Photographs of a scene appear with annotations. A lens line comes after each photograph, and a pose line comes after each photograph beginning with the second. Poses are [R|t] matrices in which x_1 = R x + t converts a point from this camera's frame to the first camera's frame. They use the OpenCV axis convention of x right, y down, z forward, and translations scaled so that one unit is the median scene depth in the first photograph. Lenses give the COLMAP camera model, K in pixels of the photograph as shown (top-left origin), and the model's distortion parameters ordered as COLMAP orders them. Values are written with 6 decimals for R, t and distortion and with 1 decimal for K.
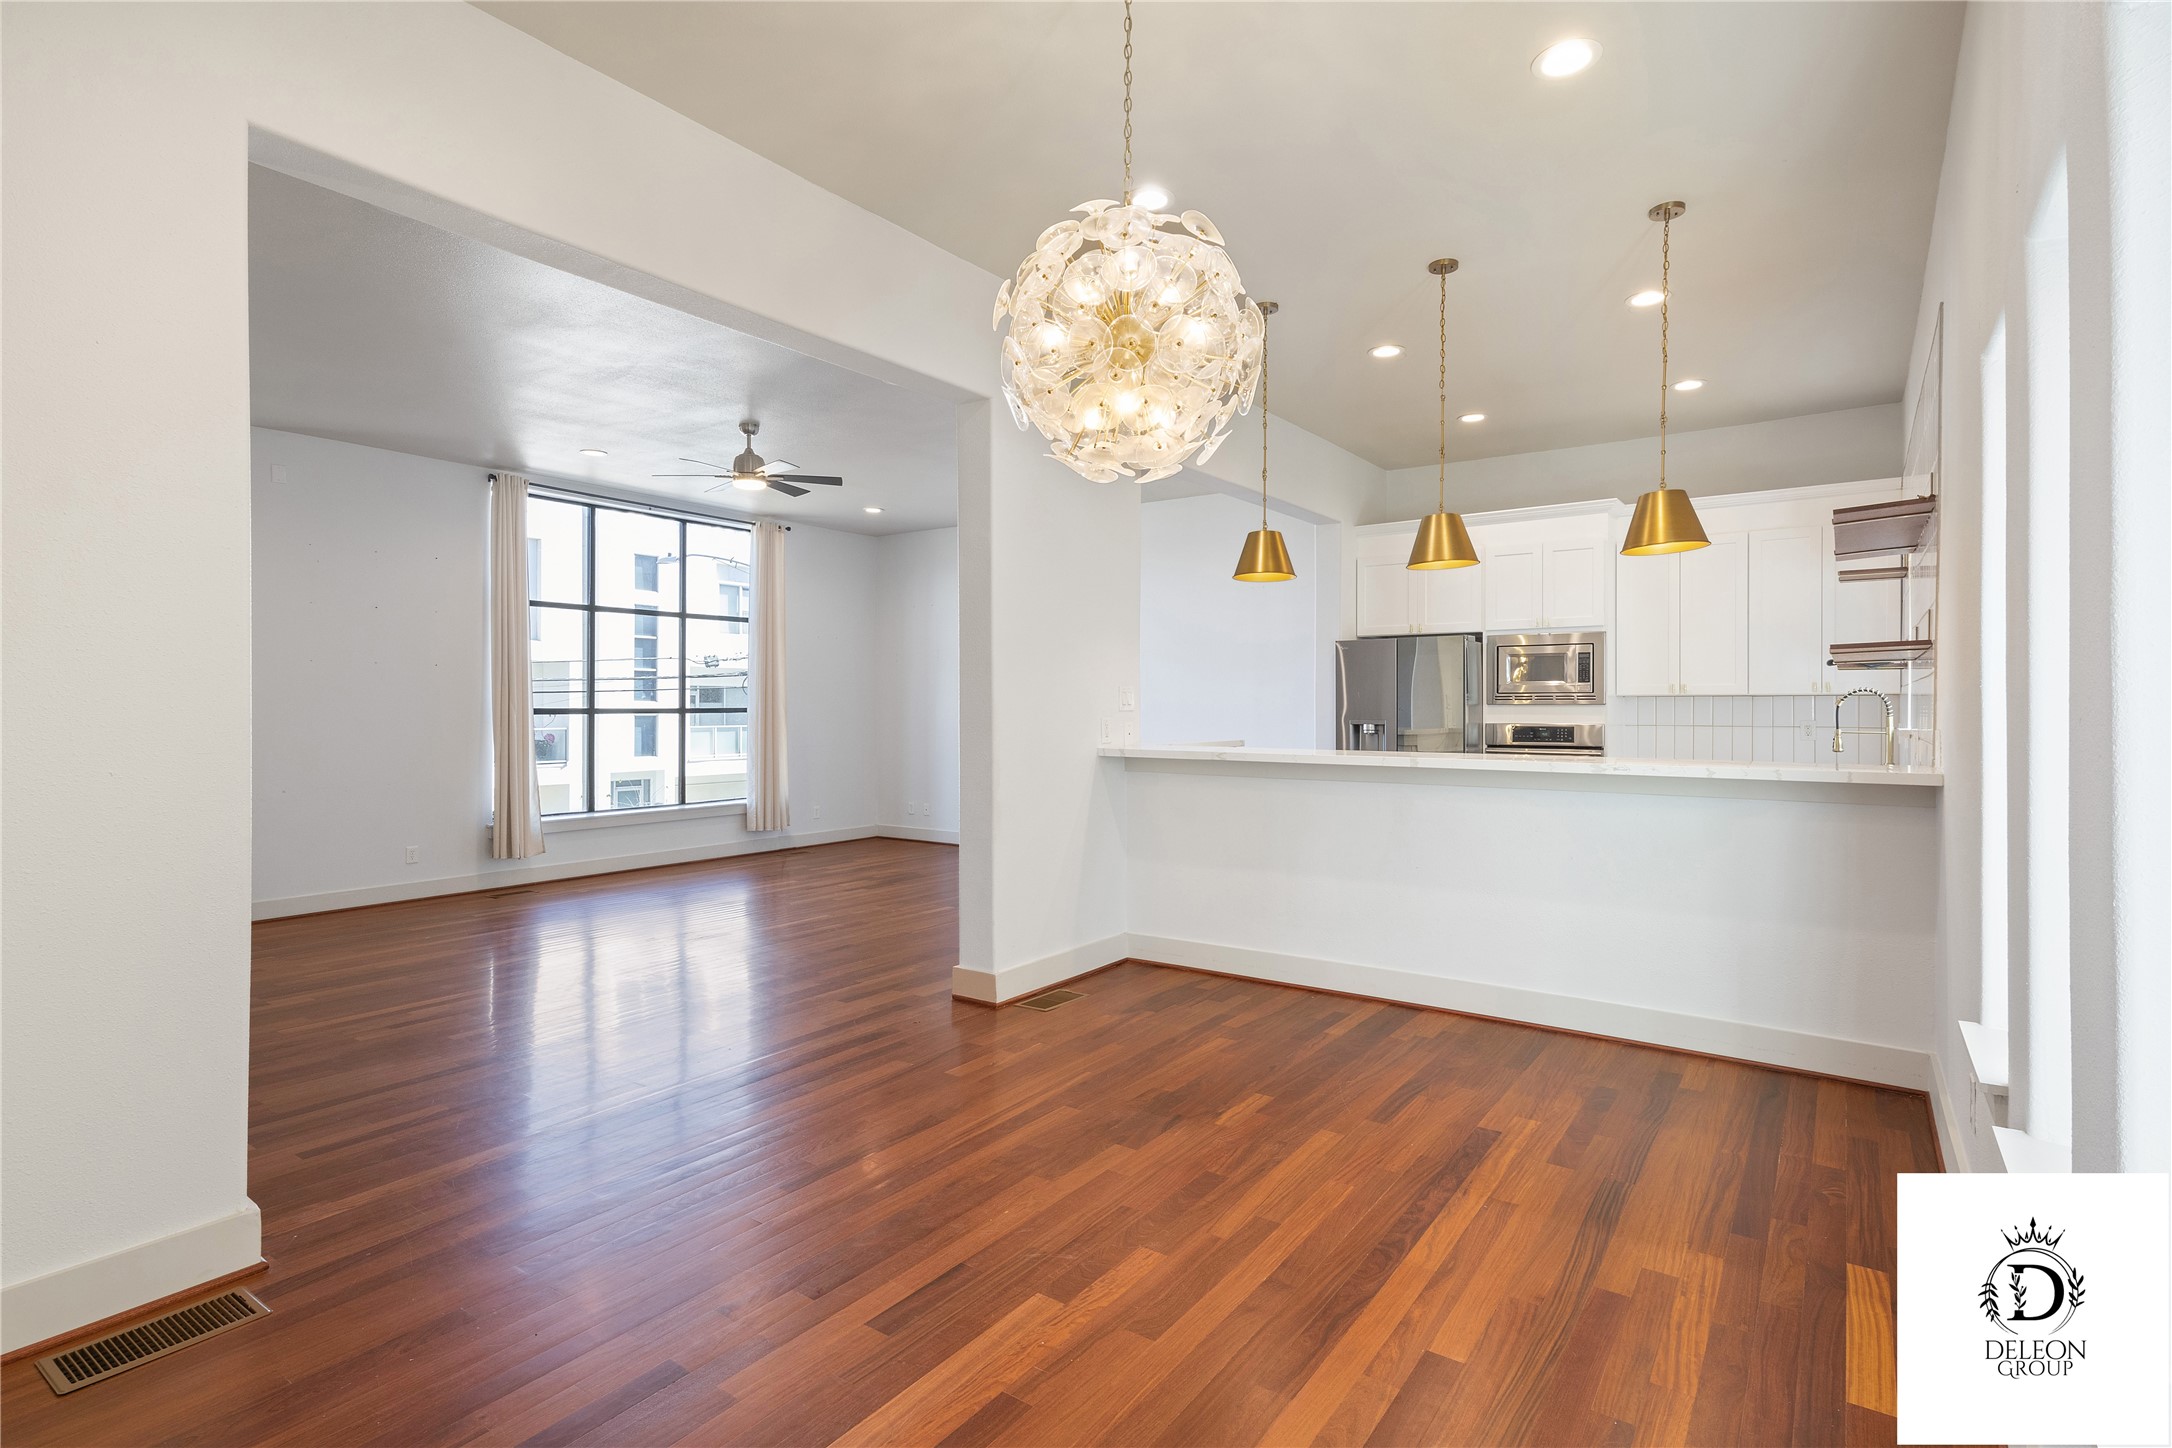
lens RADIAL K [[1070.7, 0, 1087.5], [0, 1070.7, 713.2], [0, 0, 1]] dist [0.004559, 0.000444]
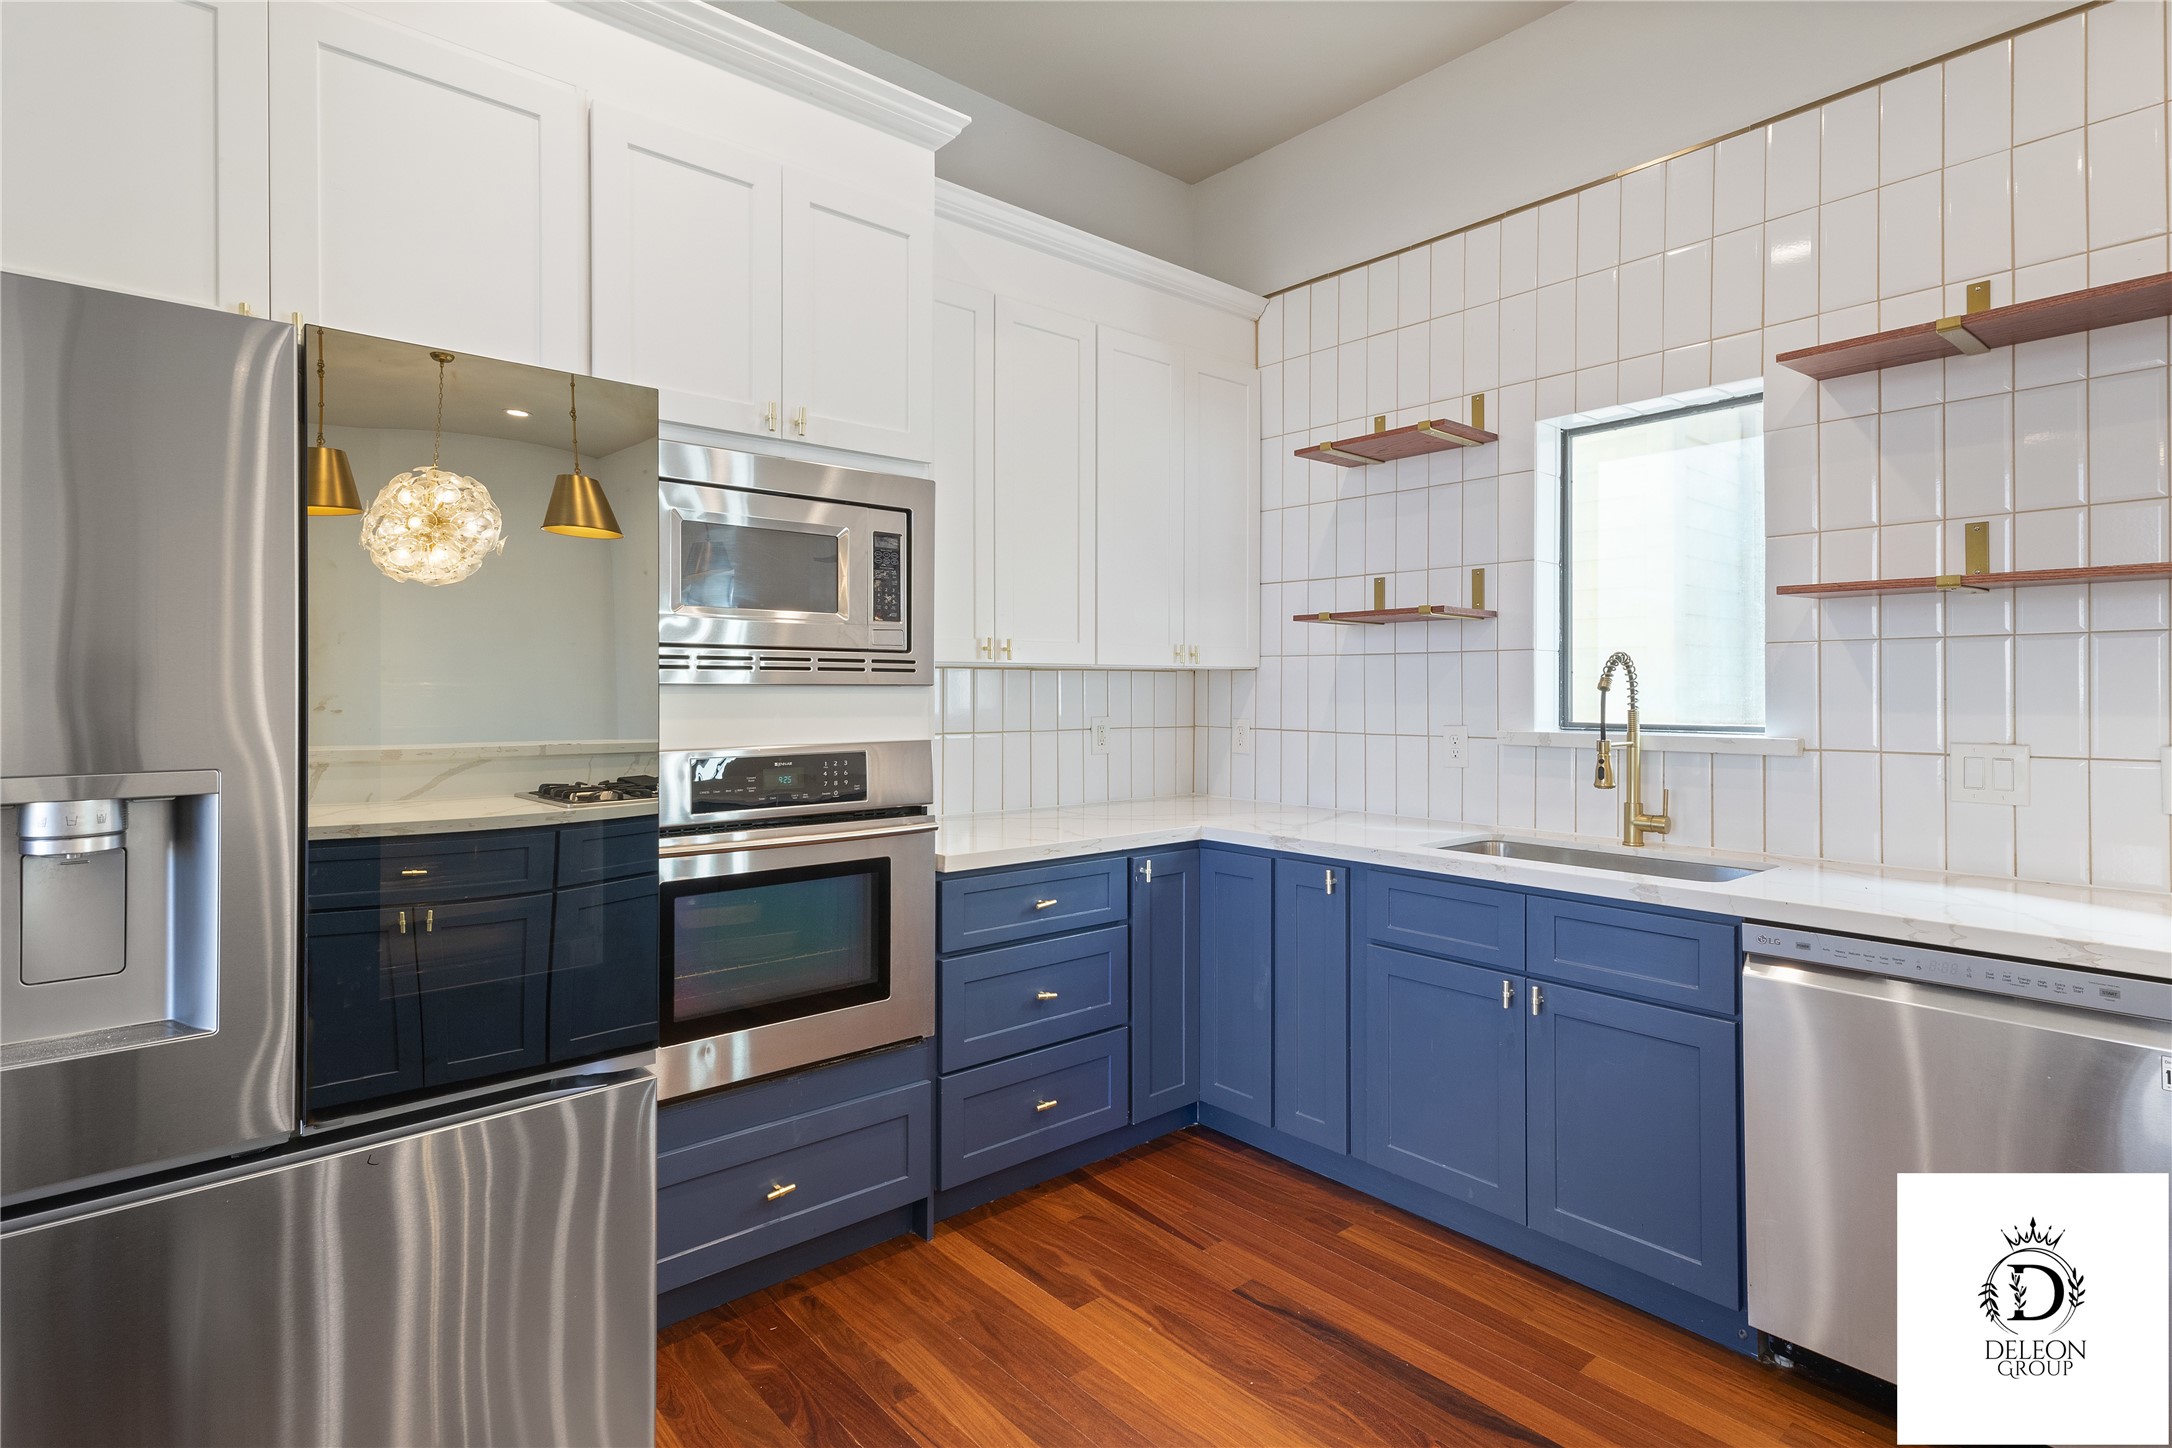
lens RADIAL K [[1070.7, 0, 1079.7], [0, 1070.7, 668.3], [0, 0, 1]] dist [0.004559, 0.000444]
pose [[0.244689, 0.007867, 0.969570, 0.143492], [0.006428, 0.999932, -0.009735, -0.009730], [-0.969580, 0.008615, 0.244622, 0.848469]]
